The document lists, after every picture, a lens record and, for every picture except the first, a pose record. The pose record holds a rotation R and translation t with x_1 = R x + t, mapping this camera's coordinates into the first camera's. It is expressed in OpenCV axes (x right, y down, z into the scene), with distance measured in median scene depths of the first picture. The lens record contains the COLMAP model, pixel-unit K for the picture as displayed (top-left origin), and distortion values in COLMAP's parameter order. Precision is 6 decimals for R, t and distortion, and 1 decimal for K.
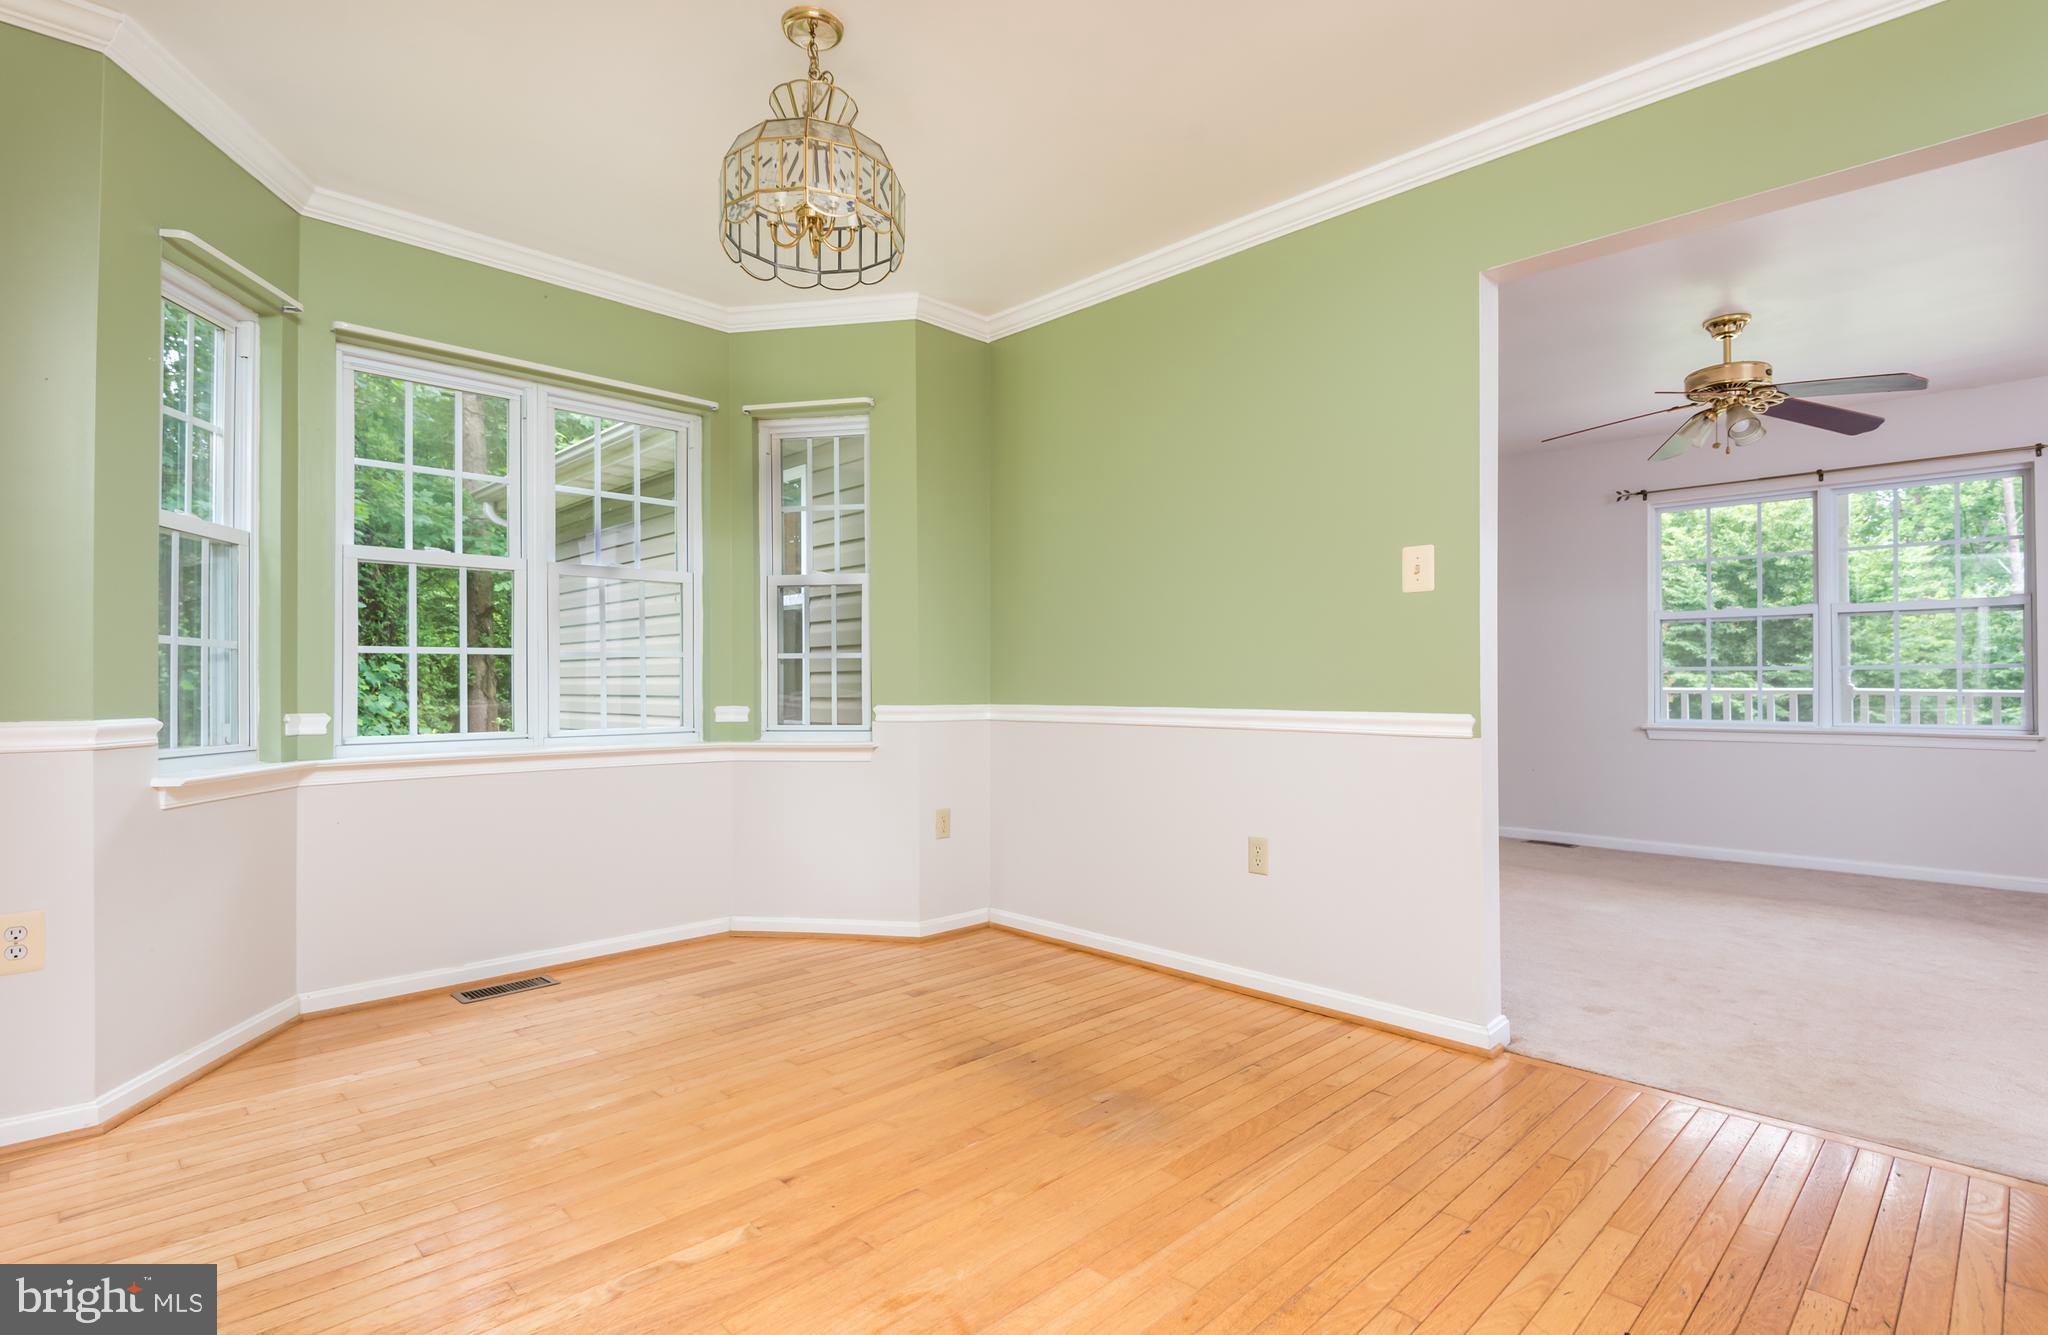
lens RADIAL K [[985.4, 0, 1021.7], [0, 985.4, 678.6], [0, 0, 1]] dist [-0.011312, -0.000308]
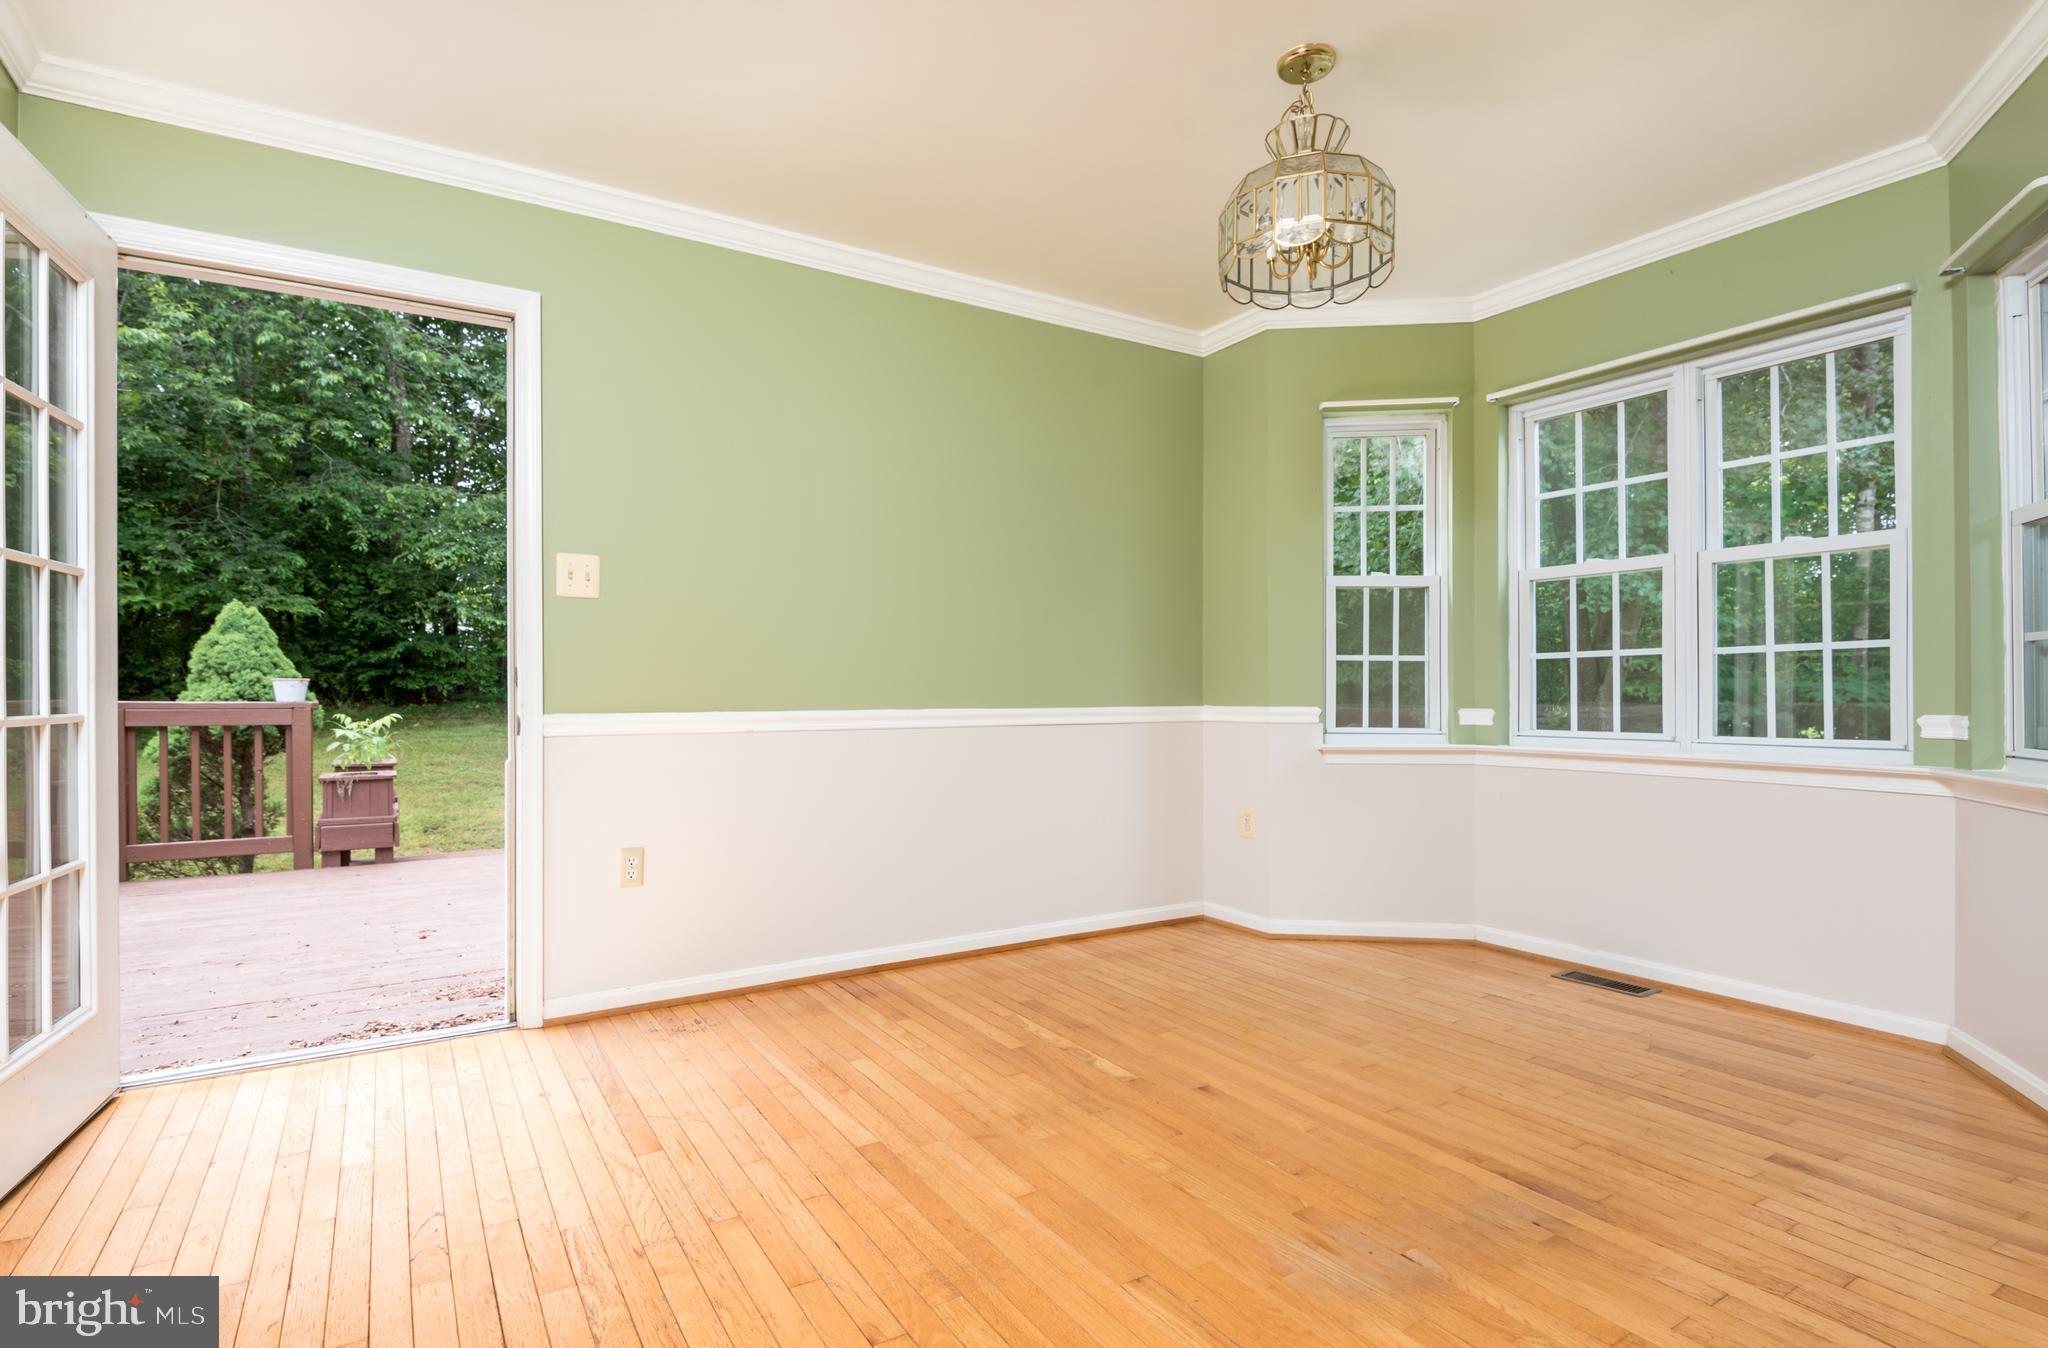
lens RADIAL K [[1015.9, 0, 1024.0], [0, 1015.9, 674.0], [0, 0, 1]] dist [0.001476, -0.000479]
pose [[-0.224939, -0.012653, -0.974291, 0.706492], [0.012364, 0.999798, -0.015839, 0.003835], [0.974294, -0.015609, -0.224737, 0.713345]]
